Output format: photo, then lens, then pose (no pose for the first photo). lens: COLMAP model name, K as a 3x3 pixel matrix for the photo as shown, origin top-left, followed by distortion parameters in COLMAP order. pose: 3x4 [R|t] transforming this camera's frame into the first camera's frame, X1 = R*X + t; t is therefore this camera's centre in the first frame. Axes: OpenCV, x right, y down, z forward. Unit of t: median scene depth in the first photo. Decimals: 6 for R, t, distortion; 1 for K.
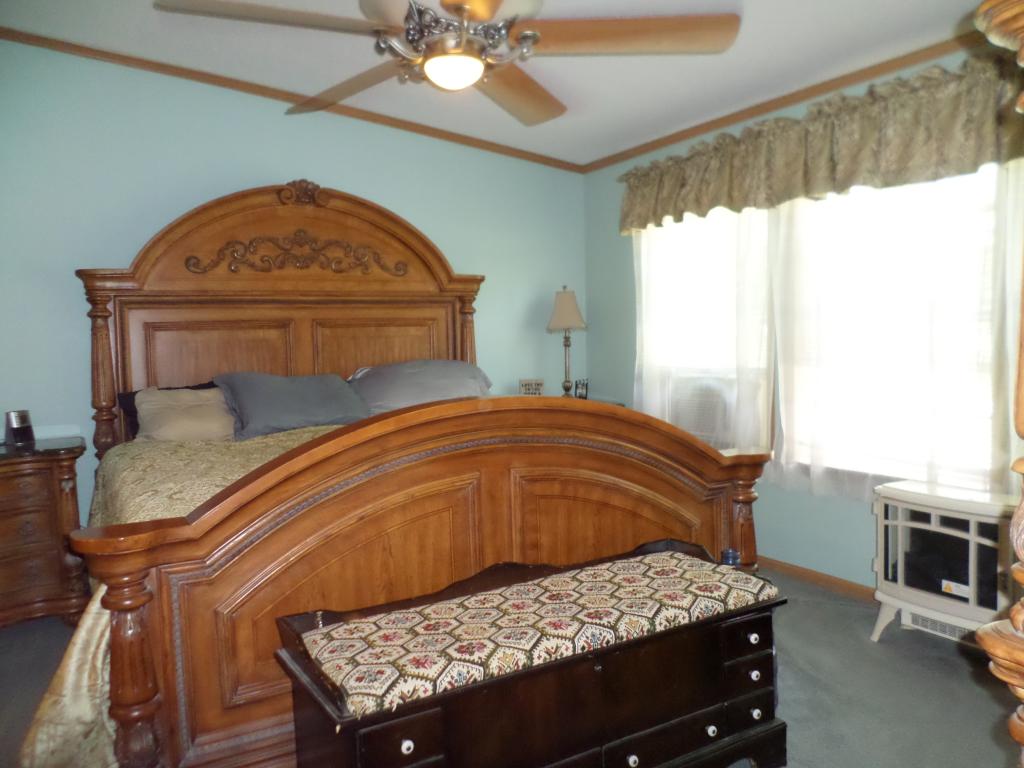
lens RADIAL K [[785.0, 0, 514.0], [0, 785.0, 383.5], [0, 0, 1]] dist [-0.014472, -0.012303]
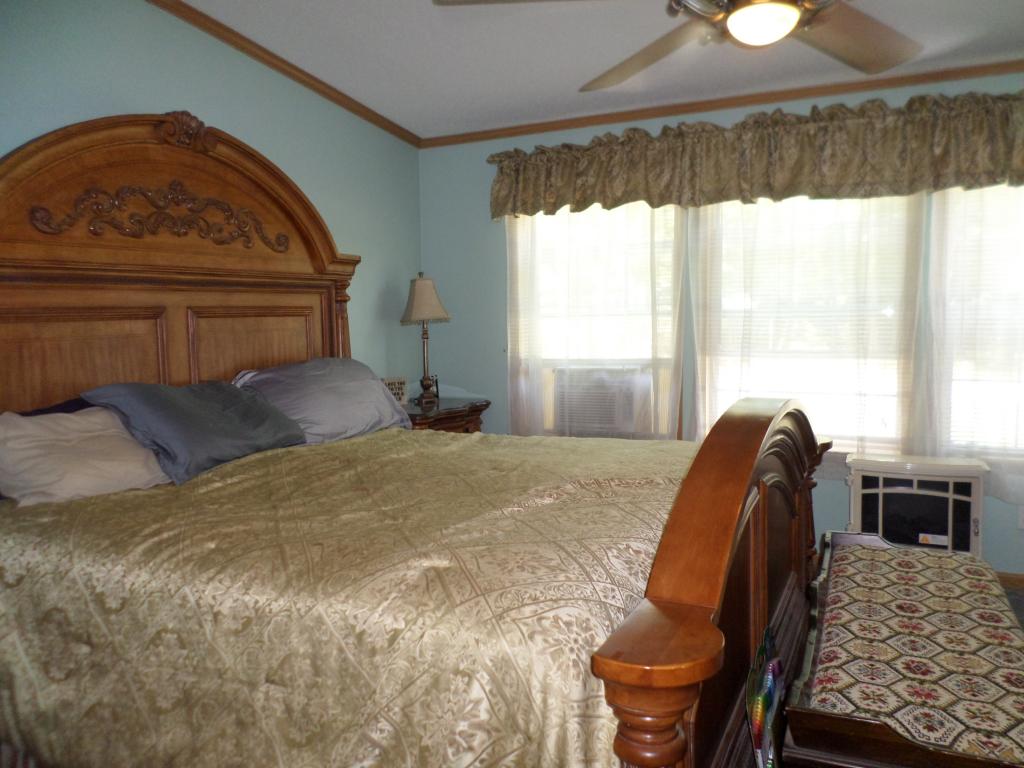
lens RADIAL K [[785.0, 0, 521.9], [0, 785.0, 381.6], [0, 0, 1]] dist [-0.014472, -0.012303]
pose [[0.829273, -0.039804, 0.557424, -0.418070], [0.032884, 0.999207, 0.022429, -0.019368], [-0.557875, -0.000269, 0.829925, 0.234936]]
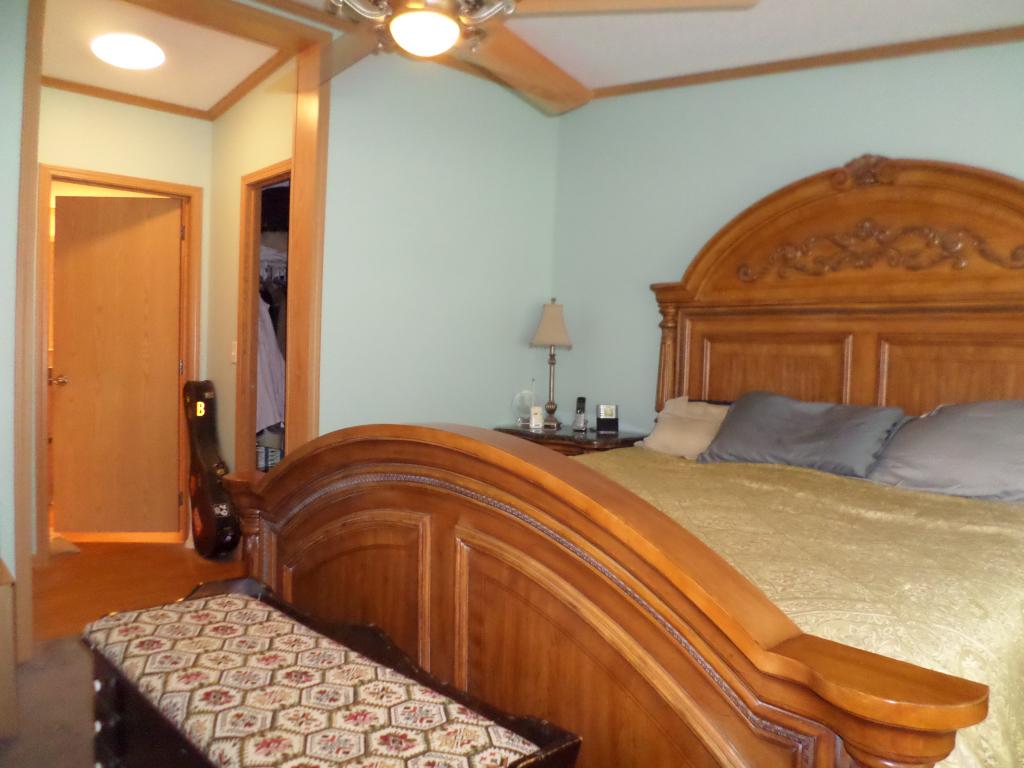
lens RADIAL K [[785.0, 0, 511.9], [0, 785.0, 381.0], [0, 0, 1]] dist [-0.014472, -0.012303]
pose [[0.225765, 0.070423, -0.971633, 0.420057], [-0.093790, 0.994322, 0.050275, -0.041671], [0.969656, 0.079779, 0.231088, 0.493849]]
